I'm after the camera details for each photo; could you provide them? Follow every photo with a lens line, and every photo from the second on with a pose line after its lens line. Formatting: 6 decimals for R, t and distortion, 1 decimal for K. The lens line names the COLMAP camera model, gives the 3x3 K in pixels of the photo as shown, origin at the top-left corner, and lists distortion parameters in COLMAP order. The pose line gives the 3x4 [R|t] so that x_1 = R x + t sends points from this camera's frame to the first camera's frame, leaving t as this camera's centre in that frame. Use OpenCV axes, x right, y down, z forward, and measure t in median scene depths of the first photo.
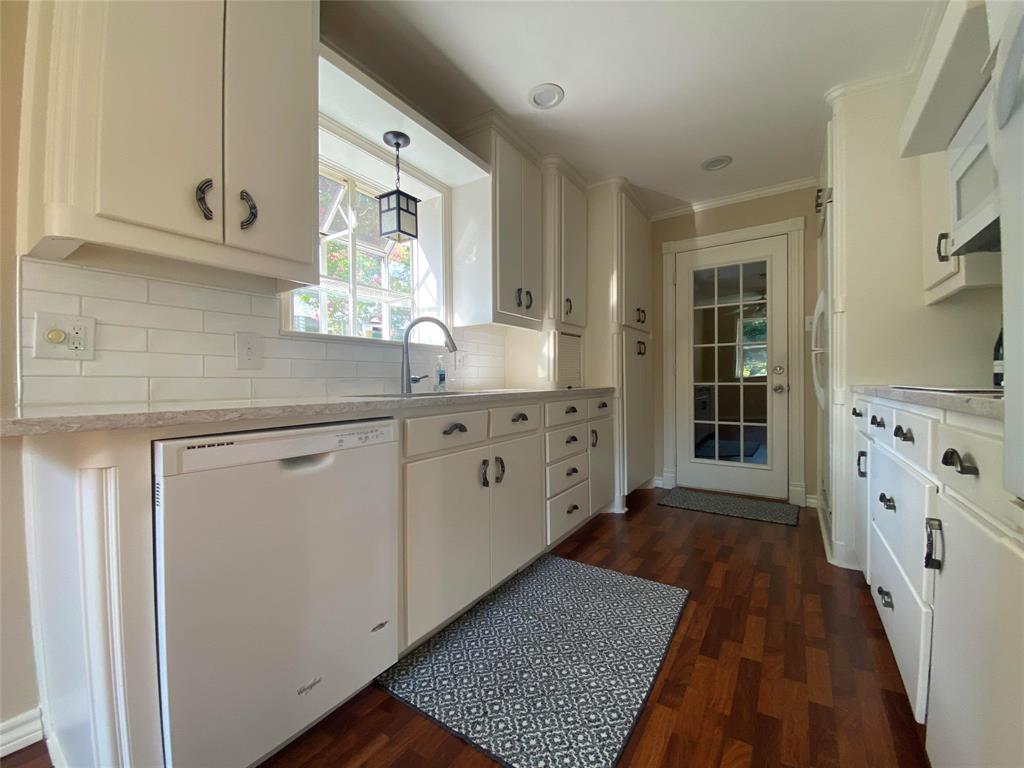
lens RADIAL K [[414.4, 0, 512.0], [0, 414.4, 384.0], [0, 0, 1]] dist [0.019684, -0.023217]
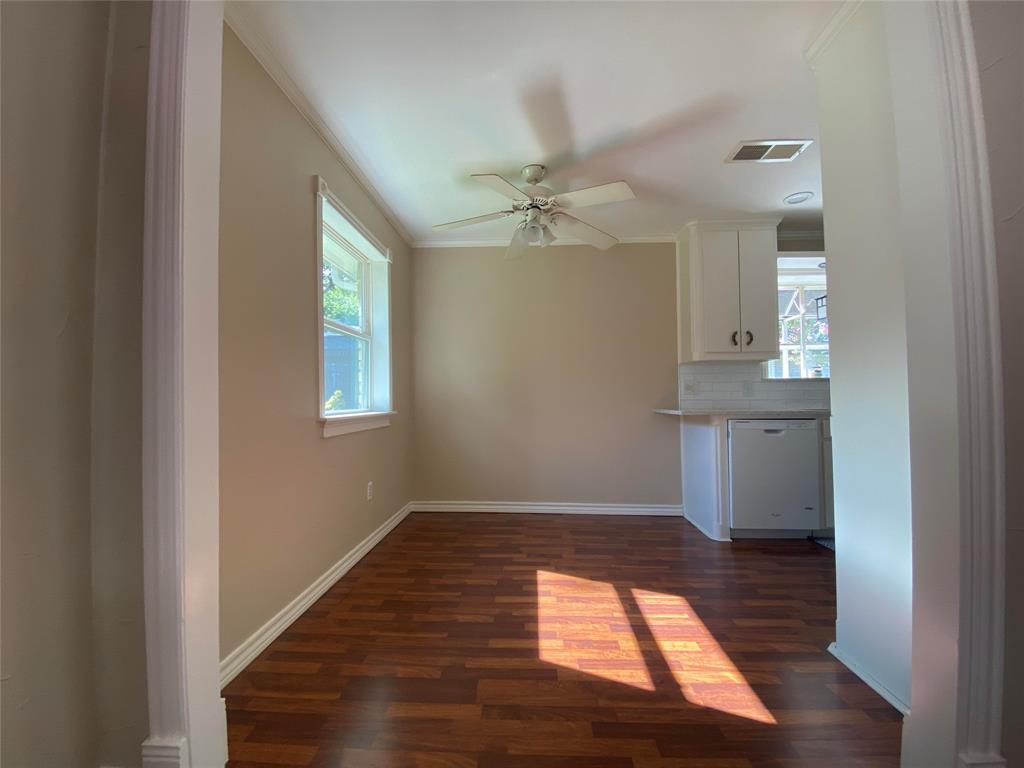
lens RADIAL K [[420.8, 0, 509.0], [0, 420.8, 384.8], [0, 0, 1]] dist [0.021095, -0.018207]
pose [[0.510914, -0.026759, -0.859215, 0.504287], [-0.003919, 0.999432, -0.033457, -0.012196], [0.859623, 0.020461, 0.510520, -0.956647]]
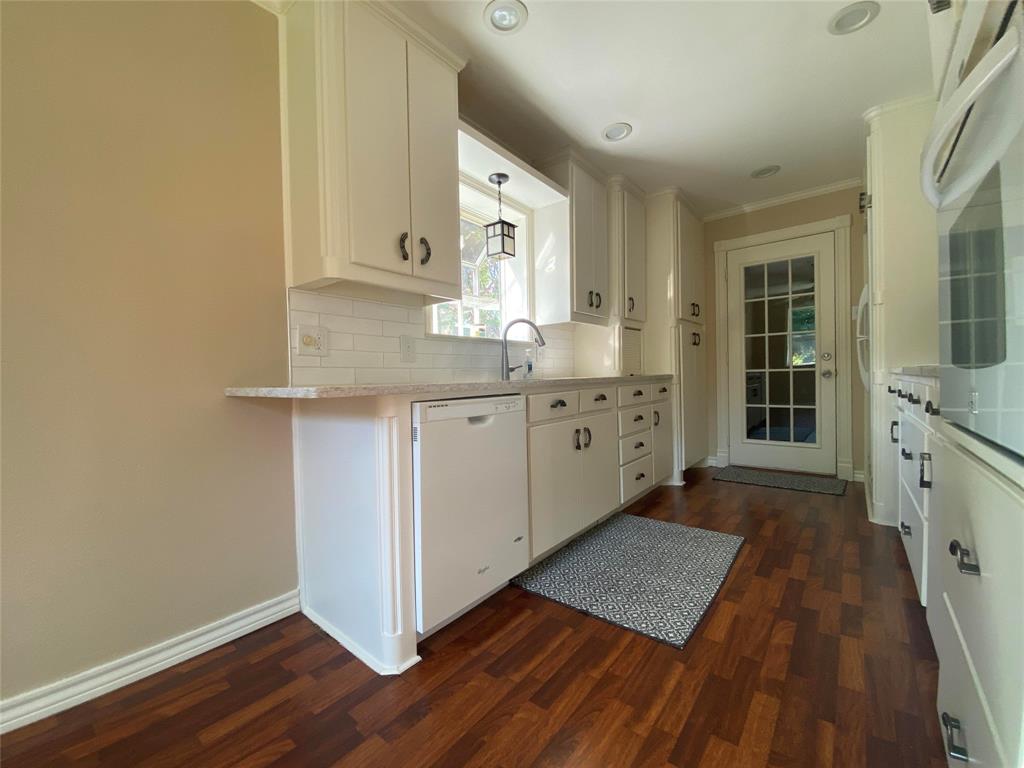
lens RADIAL K [[414.4, 0, 512.0], [0, 414.4, 384.0], [0, 0, 1]] dist [0.019684, -0.023217]
pose [[0.995498, -0.013632, -0.093795, -0.115799], [0.014857, 0.999813, 0.012371, 0.018738], [0.093608, -0.013708, 0.995515, -0.237691]]
